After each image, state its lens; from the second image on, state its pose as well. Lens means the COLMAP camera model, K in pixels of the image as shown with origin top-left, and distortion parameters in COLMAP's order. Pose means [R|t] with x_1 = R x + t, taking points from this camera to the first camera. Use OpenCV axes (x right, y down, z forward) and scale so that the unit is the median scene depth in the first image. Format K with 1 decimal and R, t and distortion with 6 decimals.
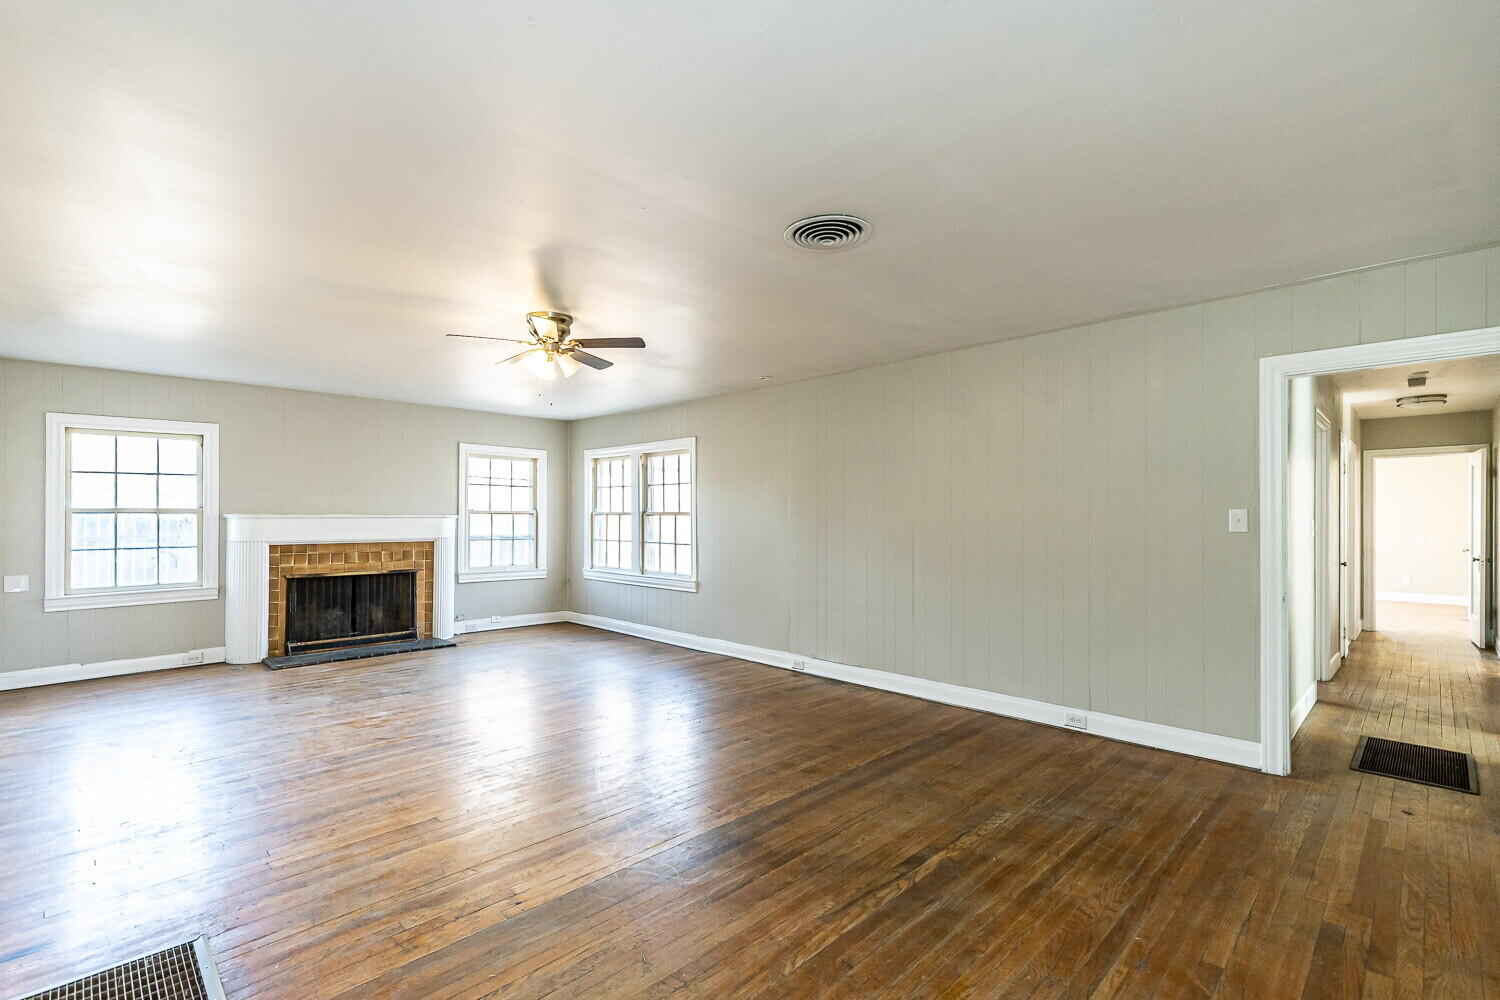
lens RADIAL K [[677.9, 0, 750.2], [0, 677.9, 513.2], [0, 0, 1]] dist [0.007864, -0.000402]
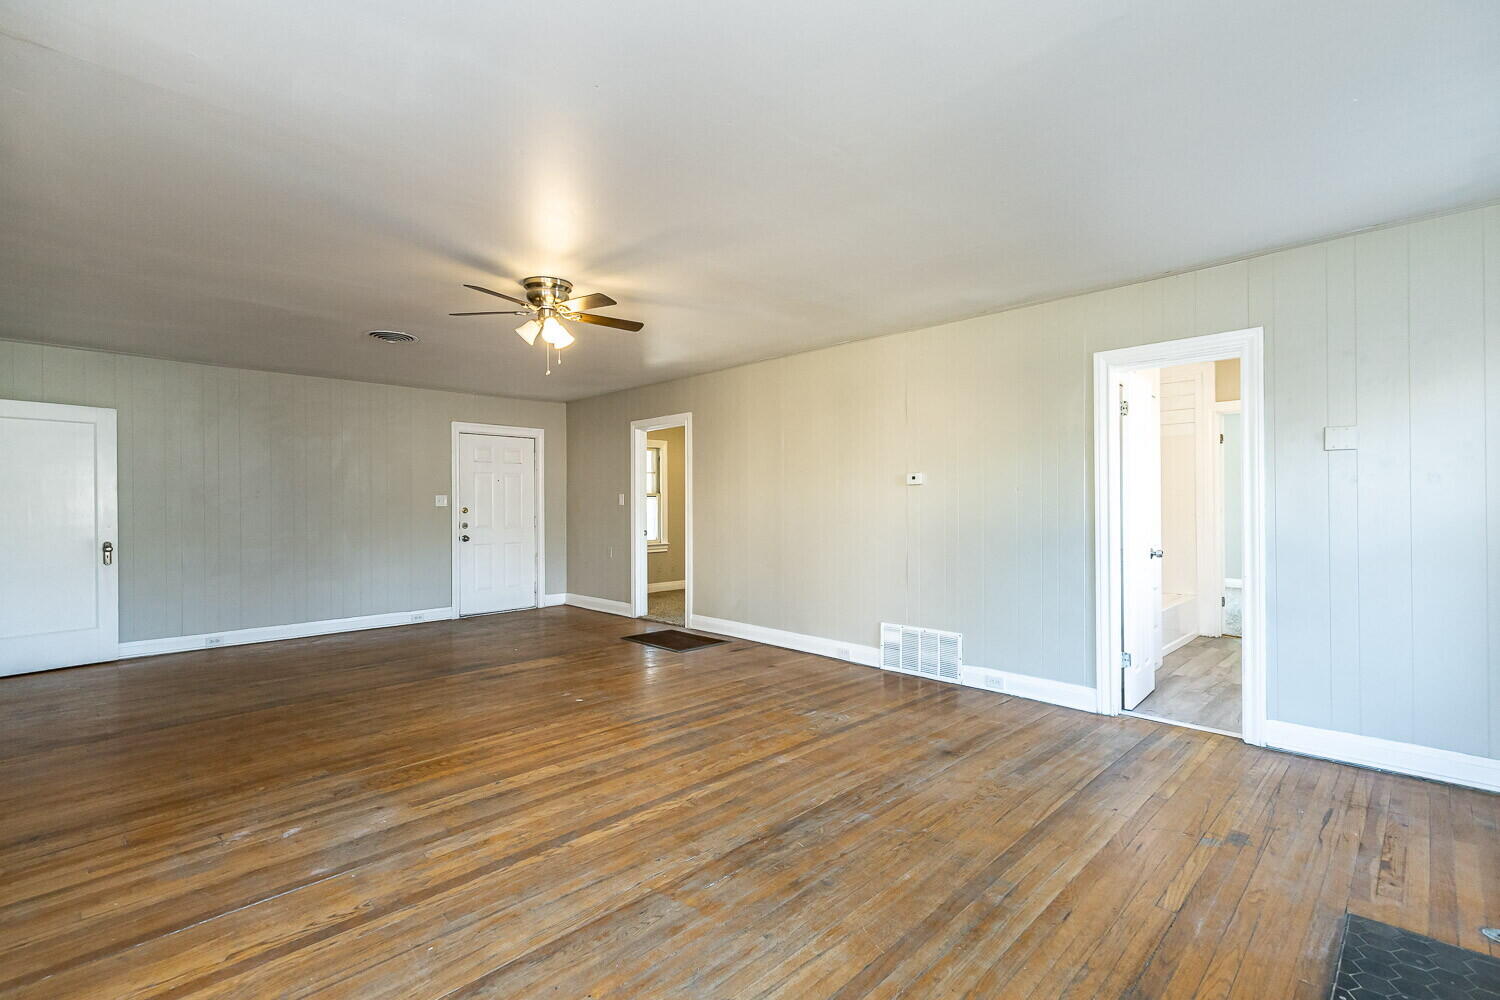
lens RADIAL K [[678.8, 0, 741.1], [0, 678.8, 505.6], [0, 0, 1]] dist [0.010002, -0.000519]
pose [[-0.999982, 0.003895, 0.004619, -0.345449], [0.003876, 0.999985, -0.003947, 0.018549], [-0.004634, -0.003929, -0.999982, 1.183808]]
